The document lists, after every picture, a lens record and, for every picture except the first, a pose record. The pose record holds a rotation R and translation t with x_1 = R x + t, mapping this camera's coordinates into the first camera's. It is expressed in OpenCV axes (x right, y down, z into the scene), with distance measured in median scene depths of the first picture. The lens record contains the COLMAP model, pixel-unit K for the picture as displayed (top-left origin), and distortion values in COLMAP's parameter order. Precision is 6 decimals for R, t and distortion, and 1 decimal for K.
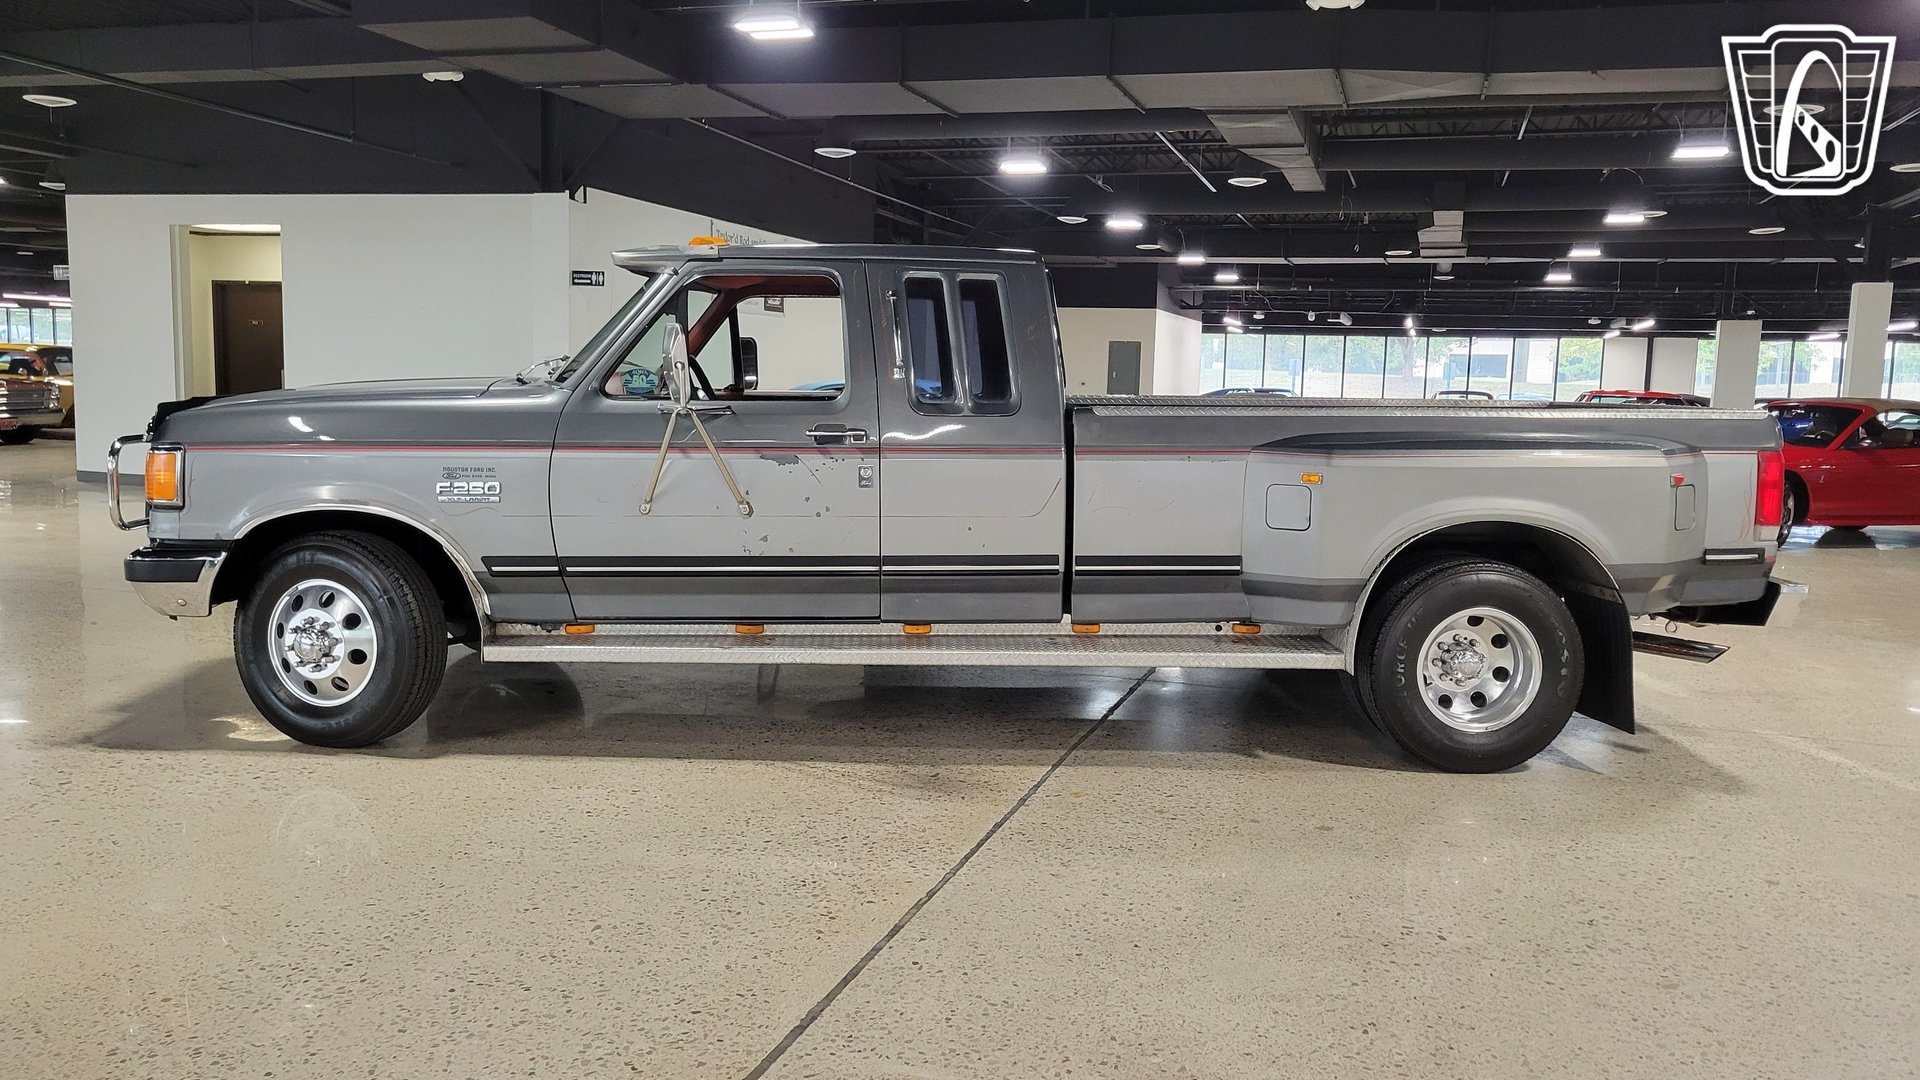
lens RADIAL K [[1452.2, 0, 983.6], [0, 1452.2, 544.1], [0, 0, 1]] dist [0.060916, -0.048145]
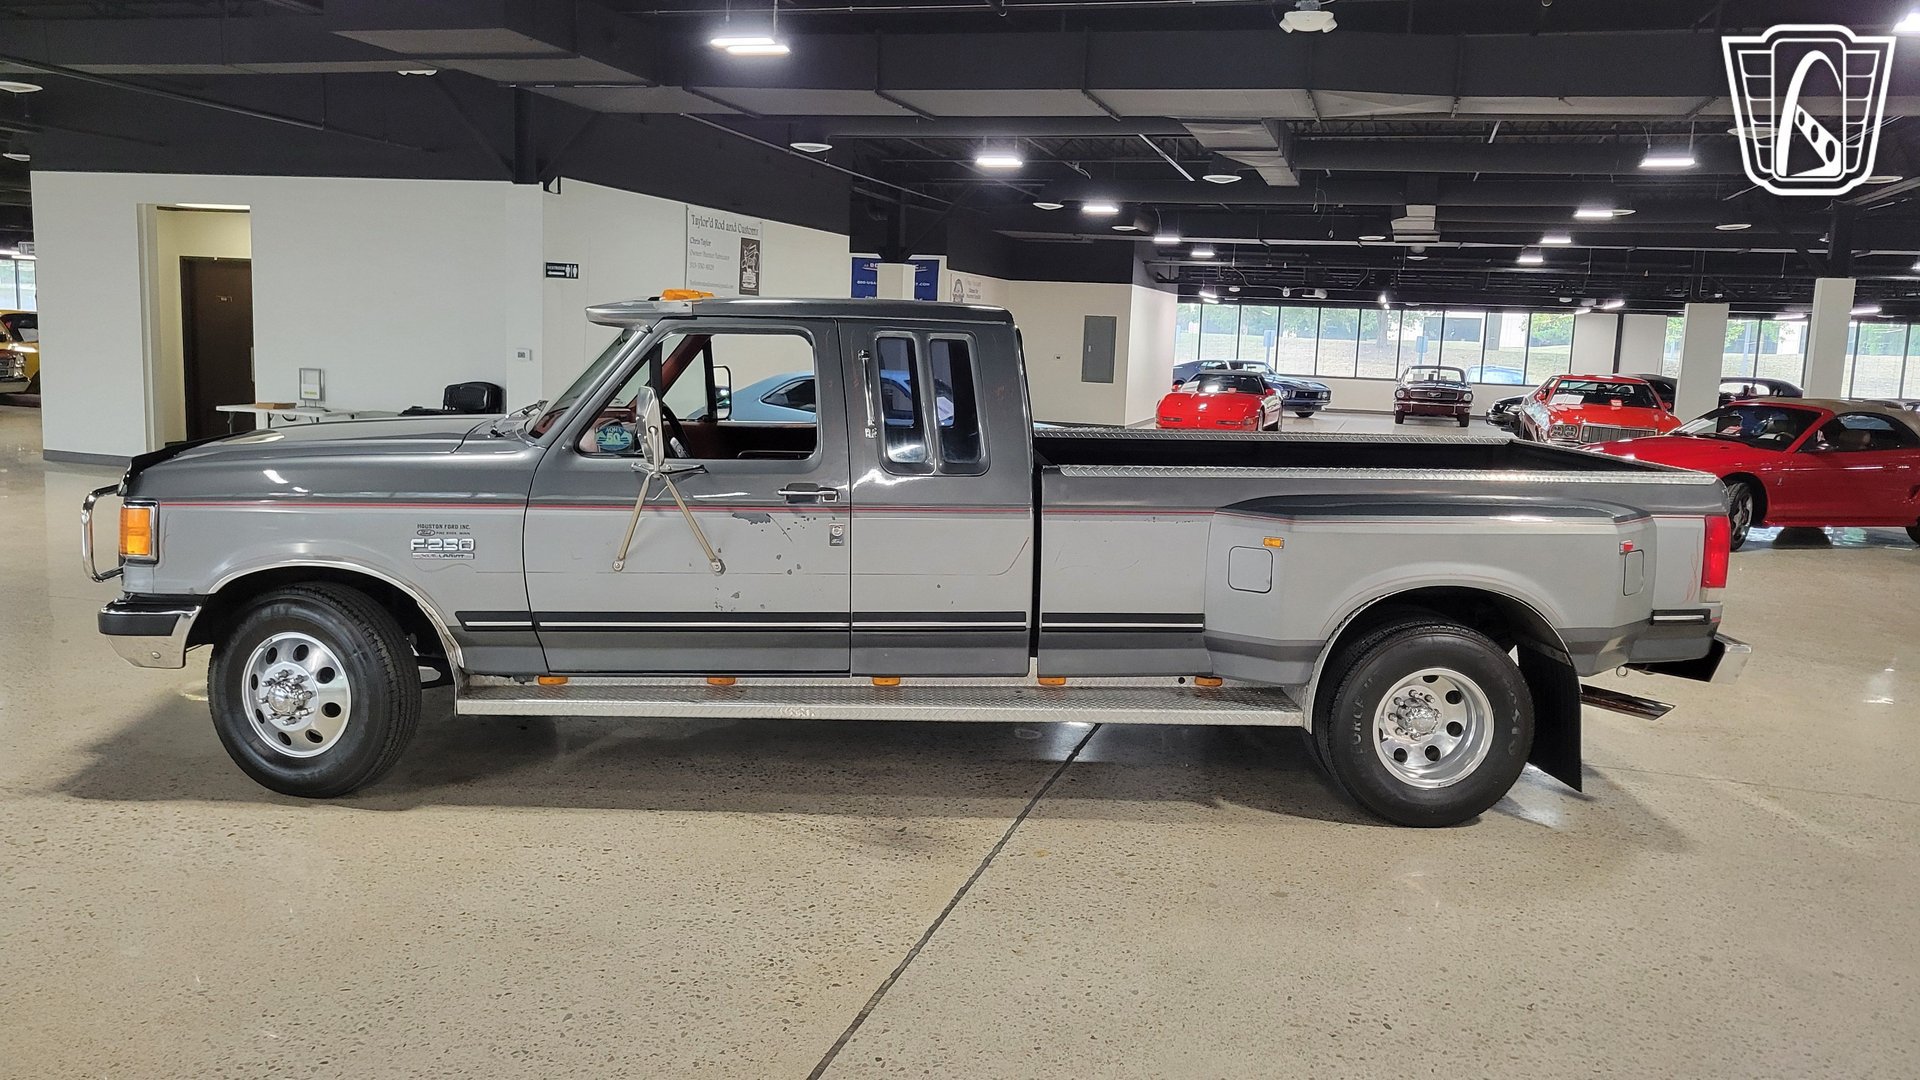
lens RADIAL K [[1452.7, 0, 987.0], [0, 1452.7, 527.1], [0, 0, 1]] dist [0.059141, -0.046414]
pose [[0.999762, 0.009766, 0.019518, 0.004061], [-0.010190, 0.999712, 0.021706, -0.073982], [-0.019300, -0.021900, 0.999574, -0.017779]]
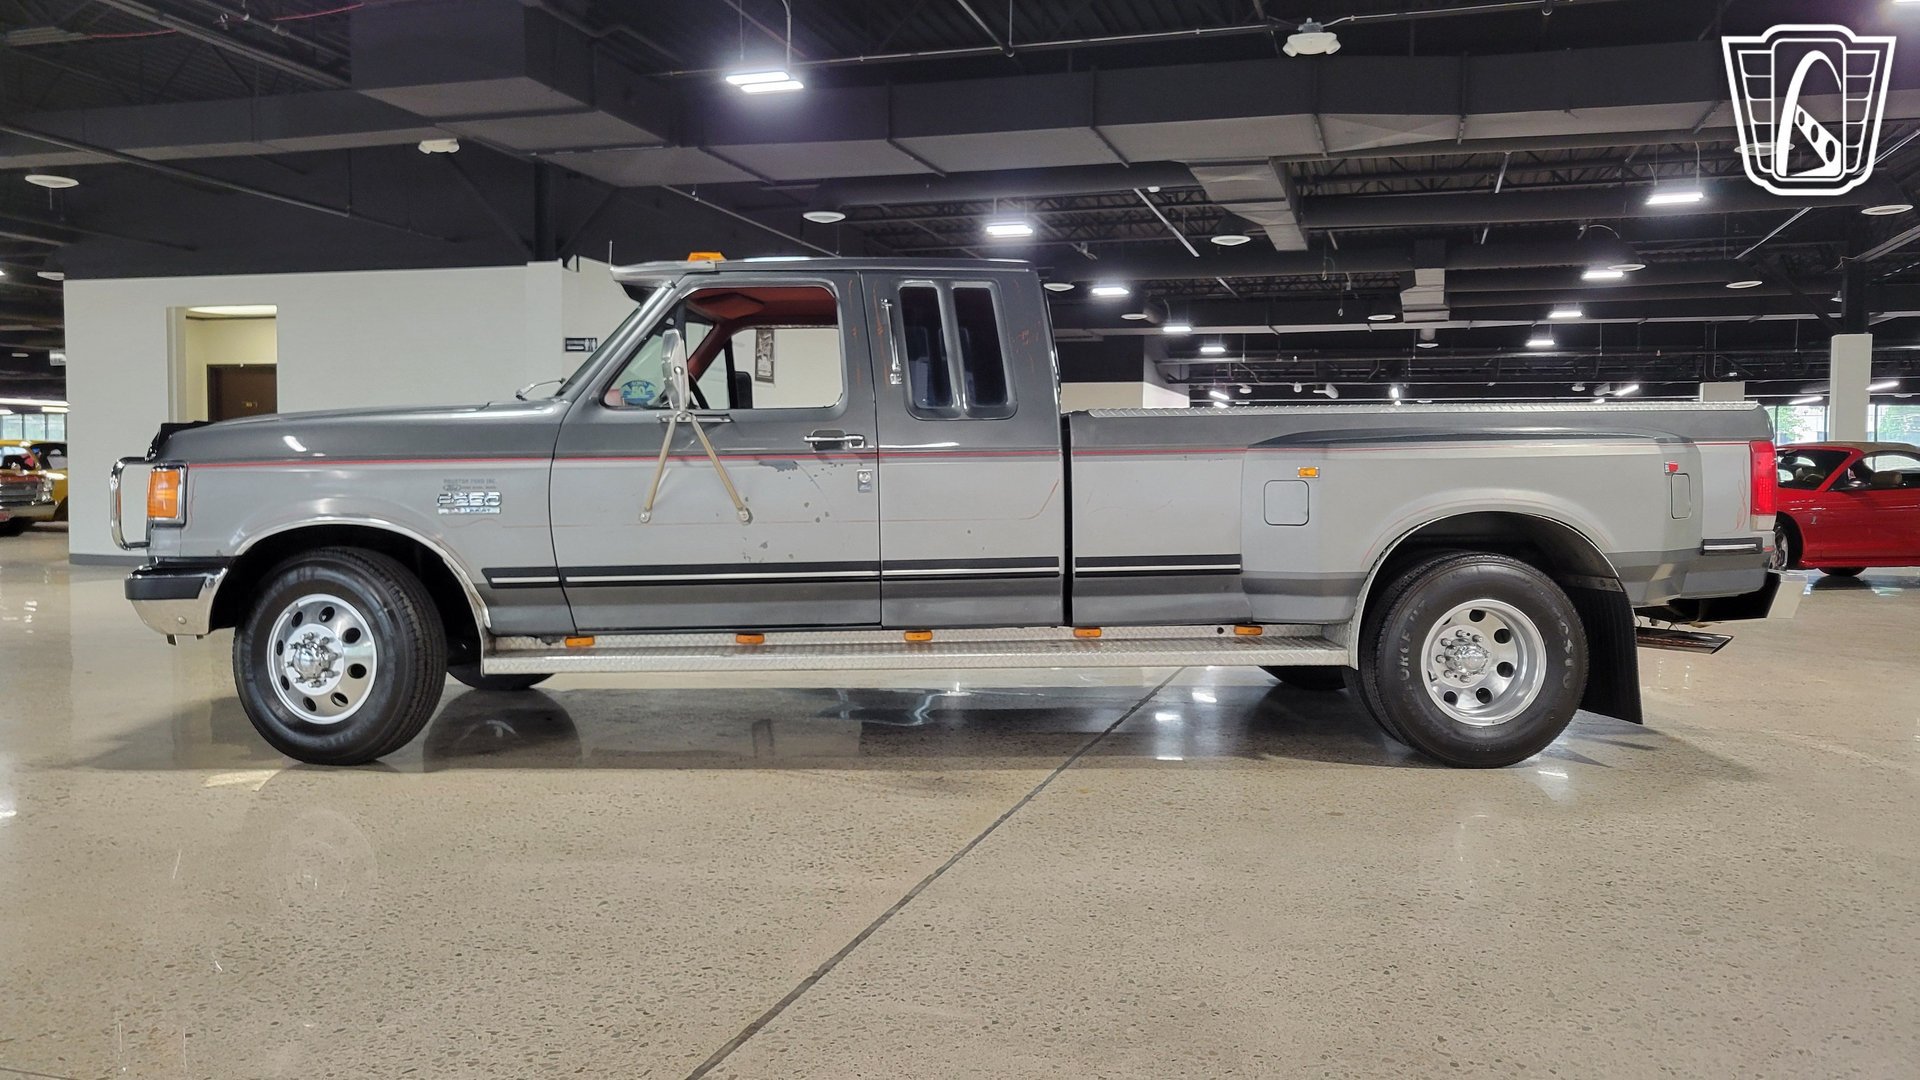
lens RADIAL K [[1458.3, 0, 976.1], [0, 1458.3, 543.7], [0, 0, 1]] dist [0.057116, -0.049098]
pose [[0.999780, -0.020902, 0.002009, -0.006818], [0.020988, 0.997684, -0.064698, 0.062402], [-0.000652, 0.064725, 0.997903, -0.002736]]
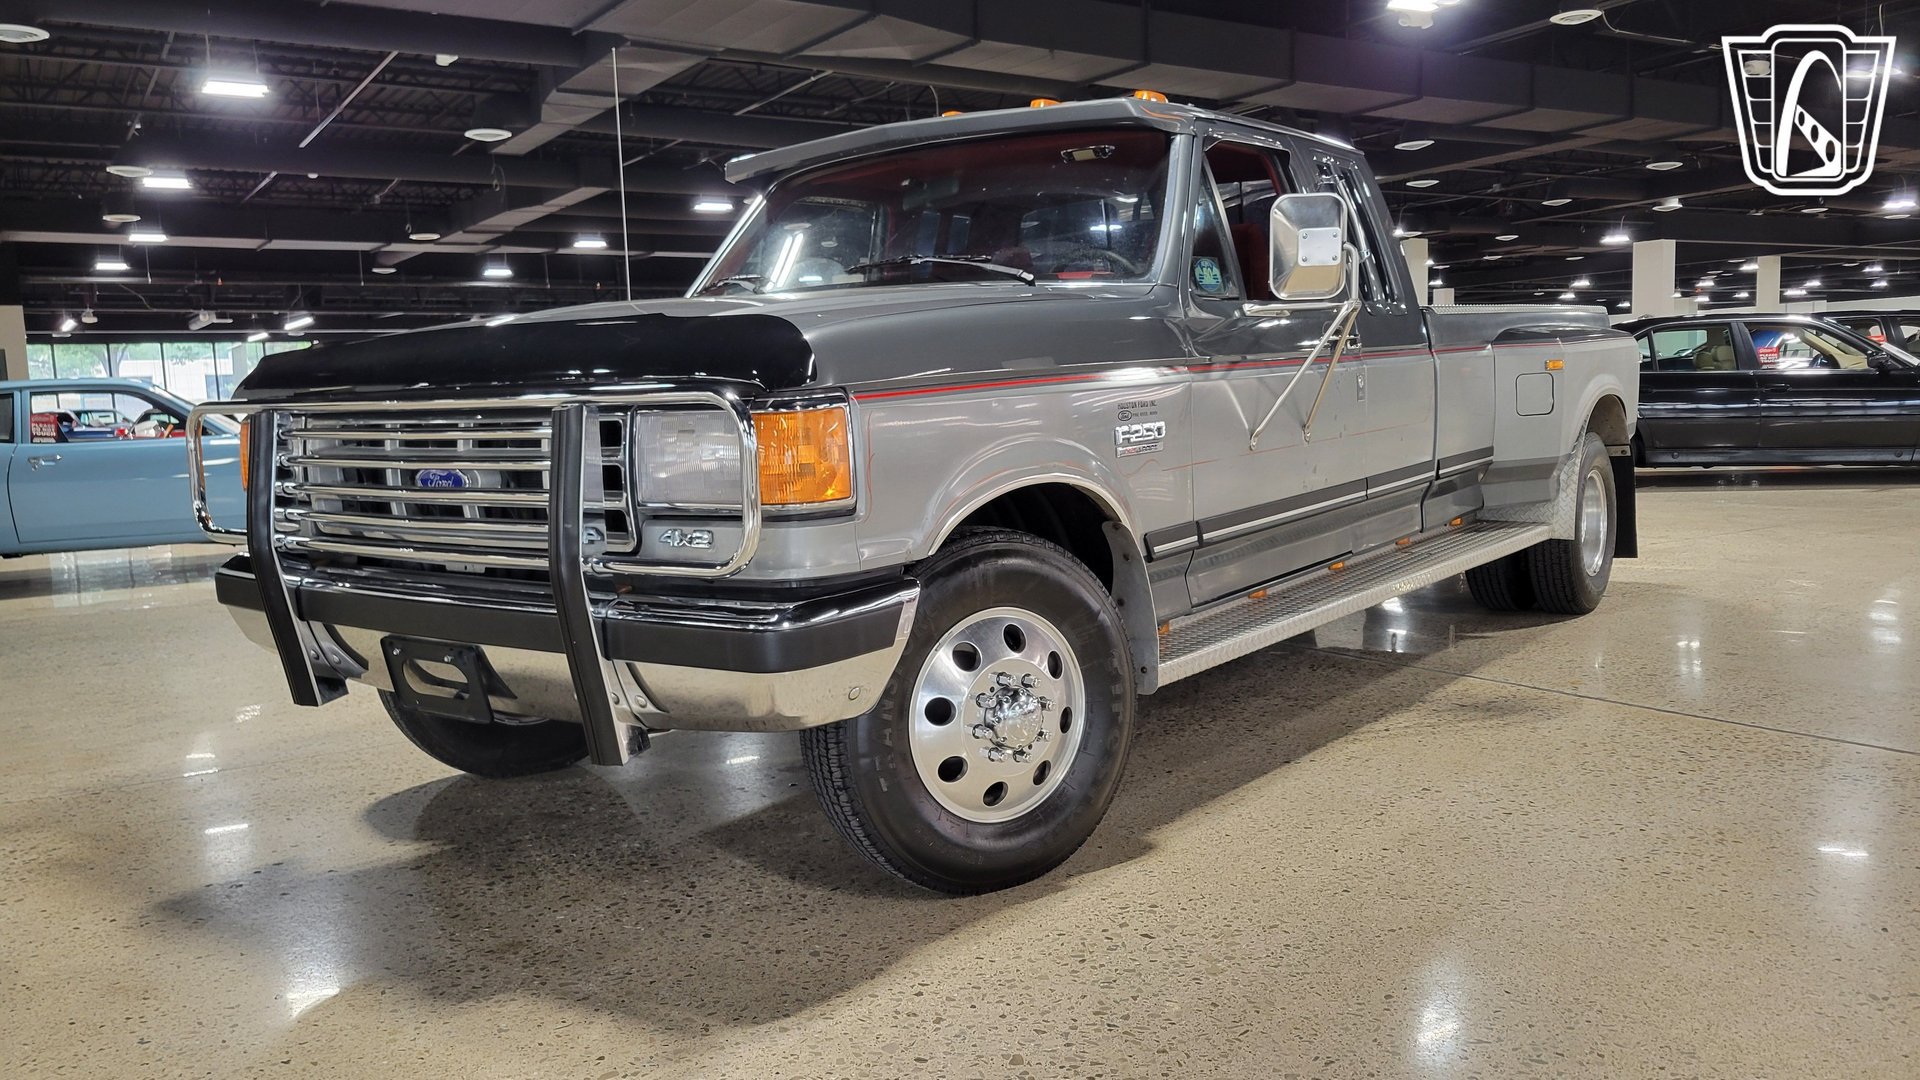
lens RADIAL K [[1447.6, 0, 982.8], [0, 1447.6, 564.7], [0, 0, 1]] dist [0.063387, -0.051831]
pose [[0.627468, -0.144163, 0.765181, -0.887938], [0.146964, 0.986975, 0.065436, -0.032497], [-0.764648, 0.071395, 0.640482, 0.614477]]
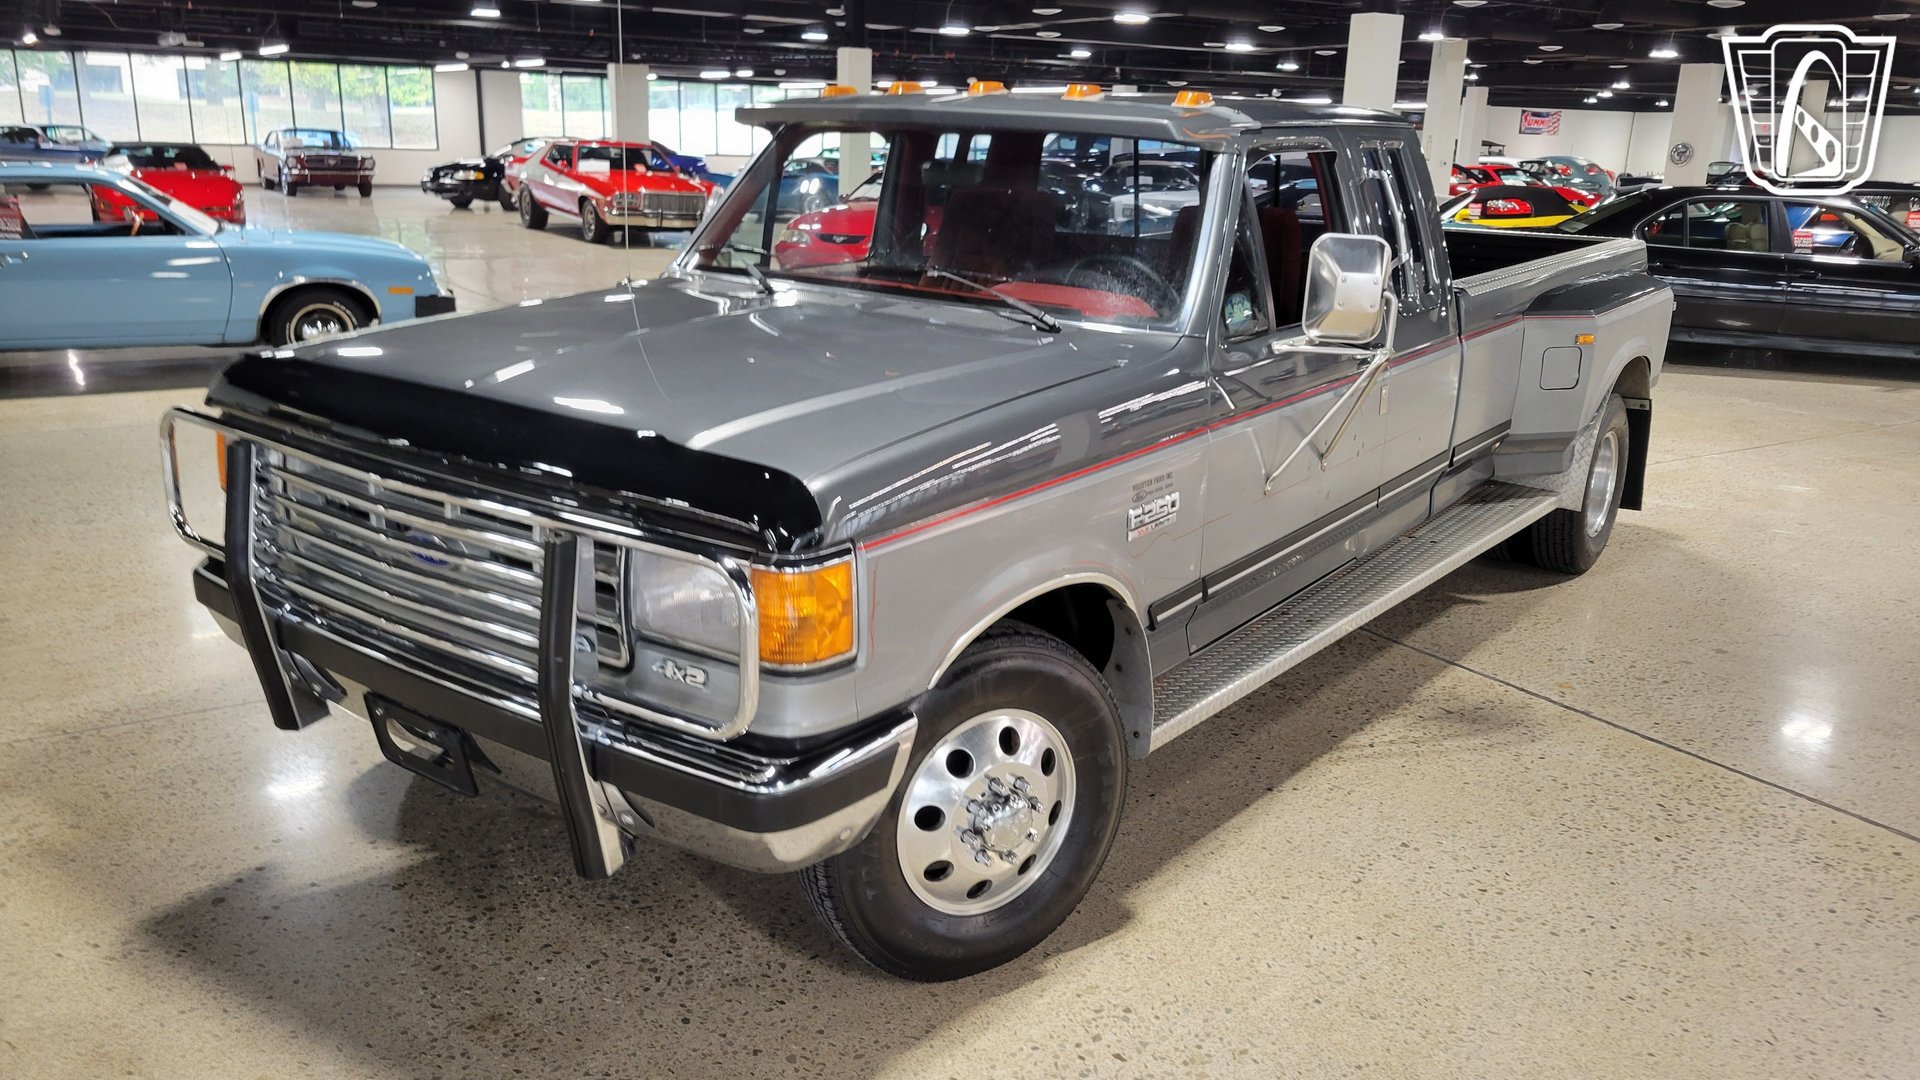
lens RADIAL K [[1452.2, 0, 983.6], [0, 1452.2, 544.1], [0, 0, 1]] dist [0.060916, -0.048145]
pose [[0.632181, -0.221837, 0.742385, -0.855437], [0.078466, 0.971542, 0.223495, -0.168377], [-0.770838, -0.083037, 0.631597, 0.630324]]
